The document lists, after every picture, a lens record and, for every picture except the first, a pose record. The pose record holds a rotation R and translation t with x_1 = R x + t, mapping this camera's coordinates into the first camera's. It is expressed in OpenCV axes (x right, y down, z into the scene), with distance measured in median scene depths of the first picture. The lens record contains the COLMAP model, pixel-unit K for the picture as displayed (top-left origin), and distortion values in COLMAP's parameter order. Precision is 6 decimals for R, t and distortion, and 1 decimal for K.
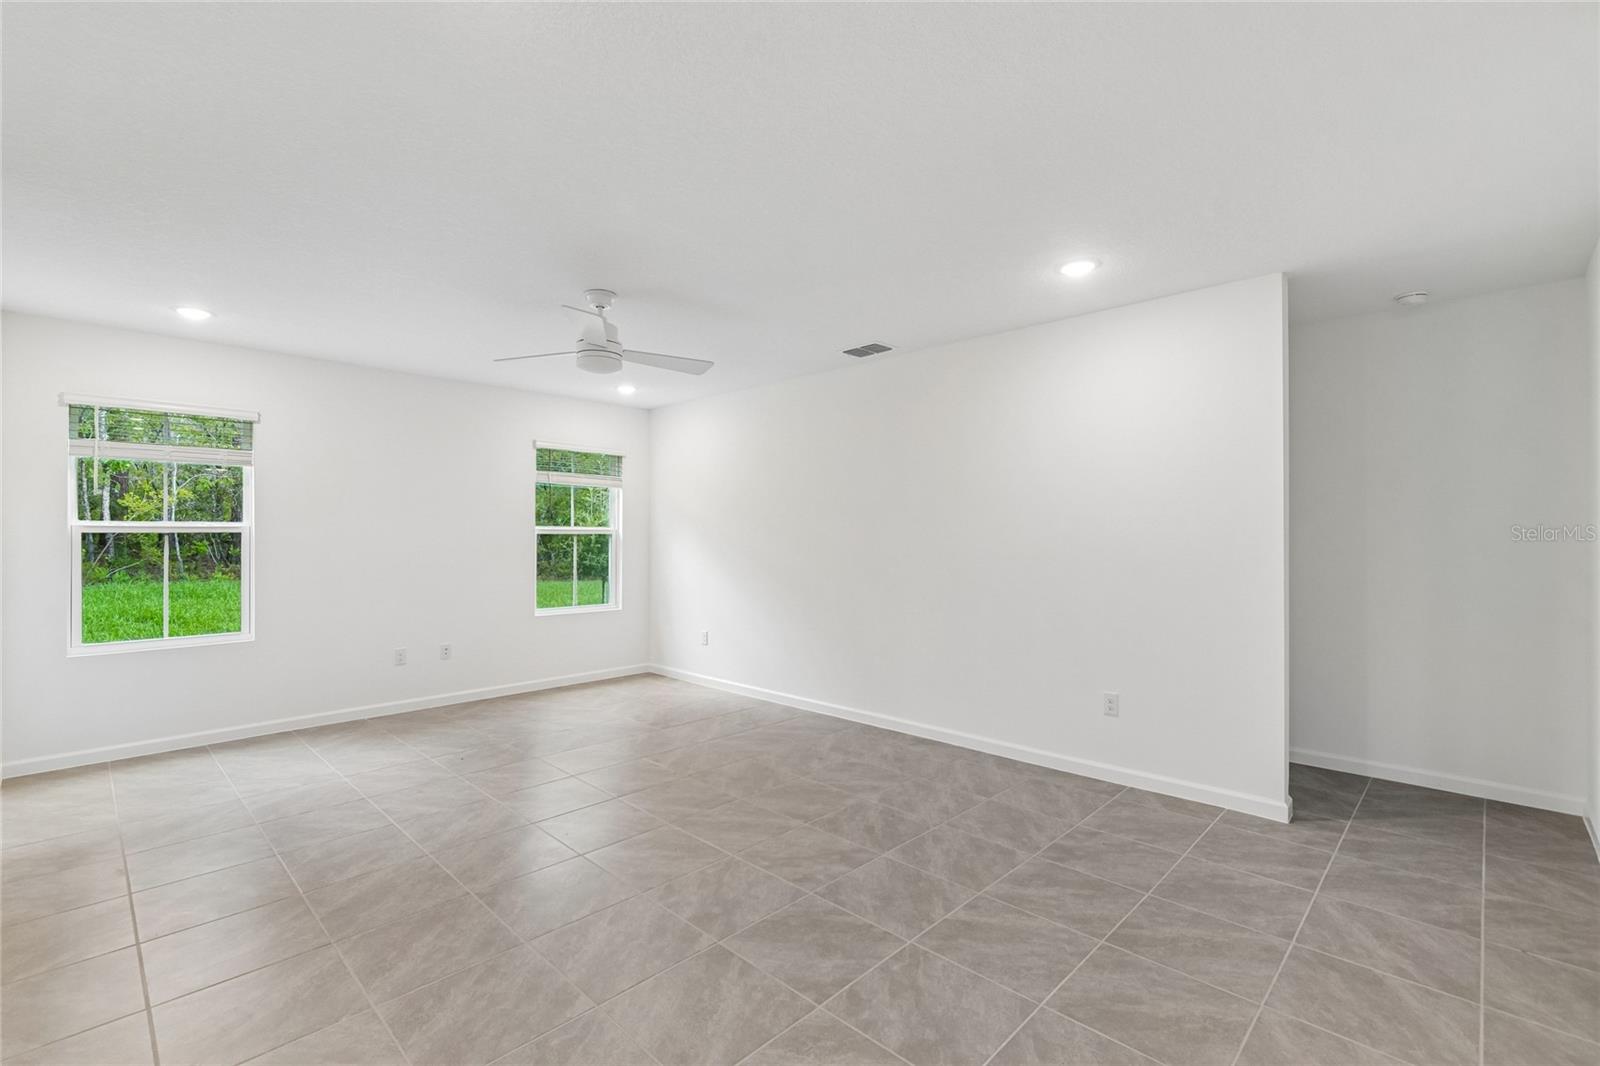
lens RADIAL K [[708.9, 0, 788.9], [0, 708.9, 527.3], [0, 0, 1]] dist [0.008482, -0.003864]
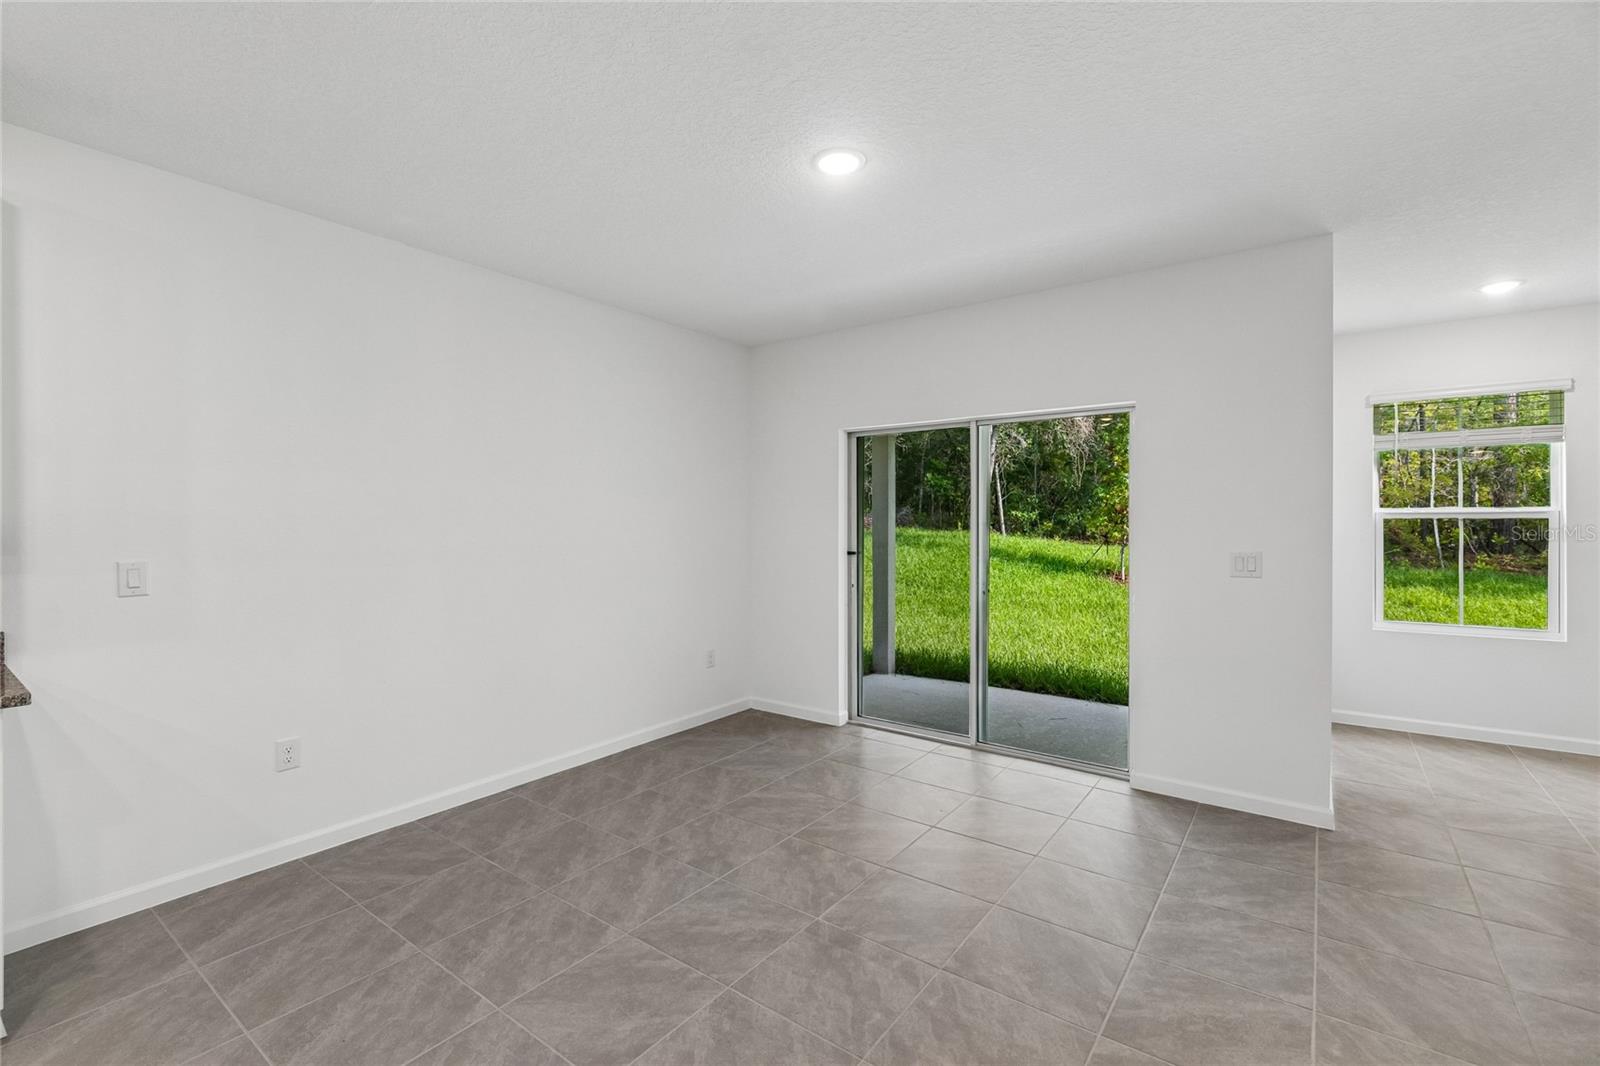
lens RADIAL K [[708.9, 0, 784.1], [0, 708.9, 527.2], [0, 0, 1]] dist [0.008482, -0.003864]
pose [[0.130261, 0.005513, -0.991464, -0.018320], [0.012071, 0.999902, 0.007146, 0.001118], [0.991406, -0.012899, 0.130182, -0.073507]]
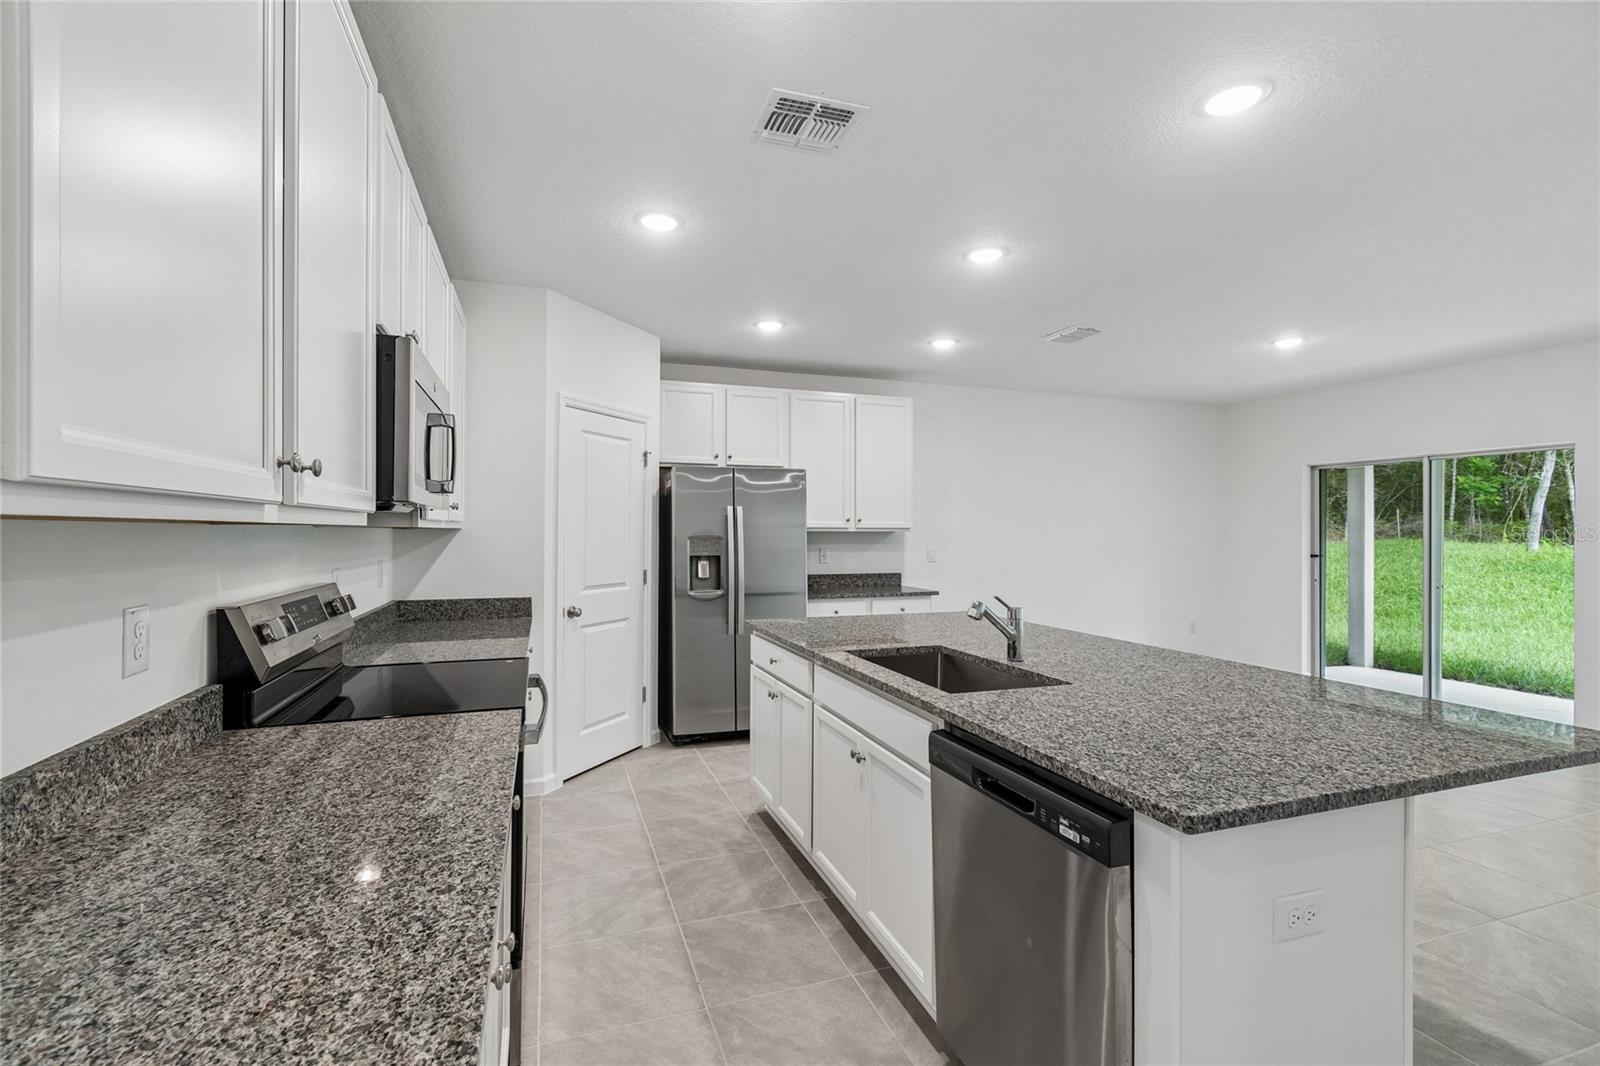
lens RADIAL K [[708.9, 0, 785.4], [0, 708.9, 529.1], [0, 0, 1]] dist [0.008482, -0.003864]
pose [[-0.440015, -0.004902, -0.897977, 0.791561], [0.006082, 0.999946, -0.008439, -0.000023], [0.897970, -0.009174, -0.439961, -0.172148]]
